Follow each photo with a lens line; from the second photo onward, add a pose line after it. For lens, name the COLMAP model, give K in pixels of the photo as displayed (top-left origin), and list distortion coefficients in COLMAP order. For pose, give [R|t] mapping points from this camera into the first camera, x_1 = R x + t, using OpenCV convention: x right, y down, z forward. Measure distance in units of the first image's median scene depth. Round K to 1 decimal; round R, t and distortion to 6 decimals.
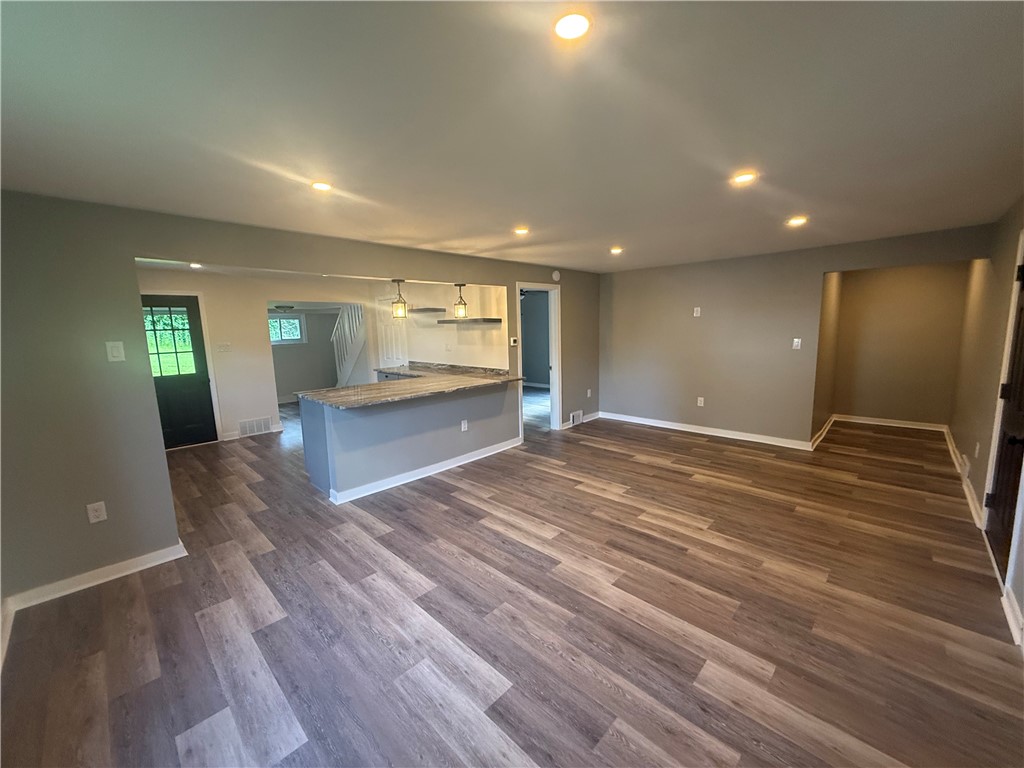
lens RADIAL K [[411.1, 0, 508.6], [0, 411.1, 379.5], [0, 0, 1]] dist [-0.000392, -0.000528]
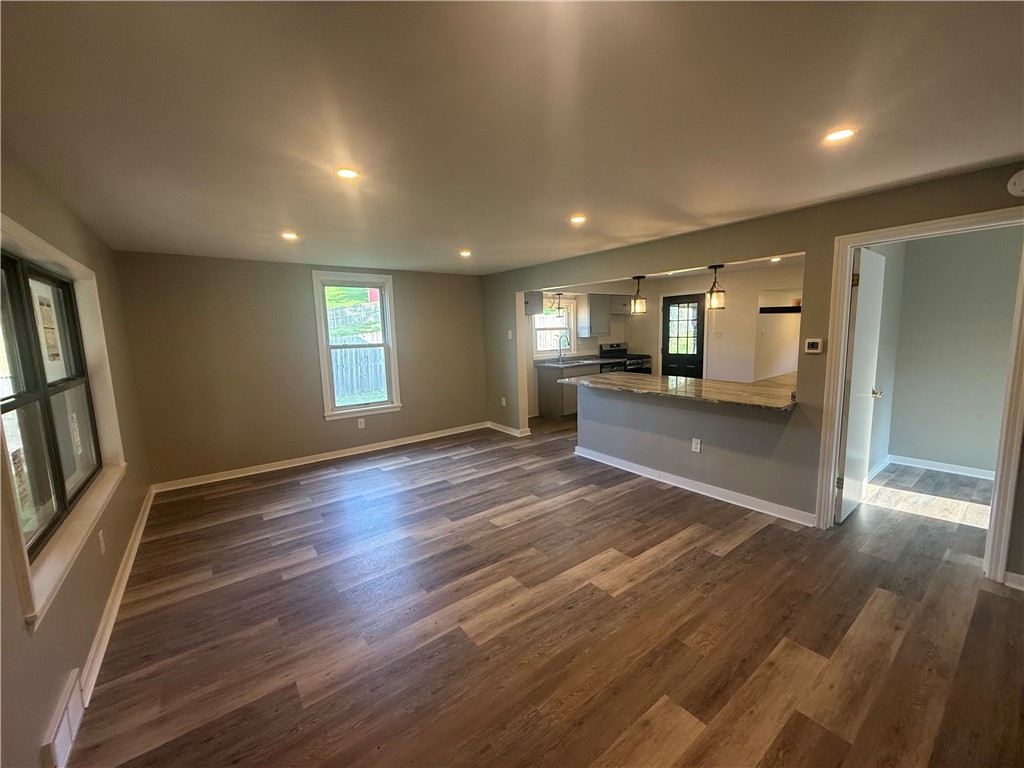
lens RADIAL K [[411.1, 0, 515.5], [0, 411.1, 386.7], [0, 0, 1]] dist [-0.000392, -0.000528]
pose [[-0.152552, 0.164407, -0.974525, 0.947541], [-0.097073, 0.978805, 0.180325, -0.147106], [0.983516, 0.122109, -0.133360, 0.998302]]
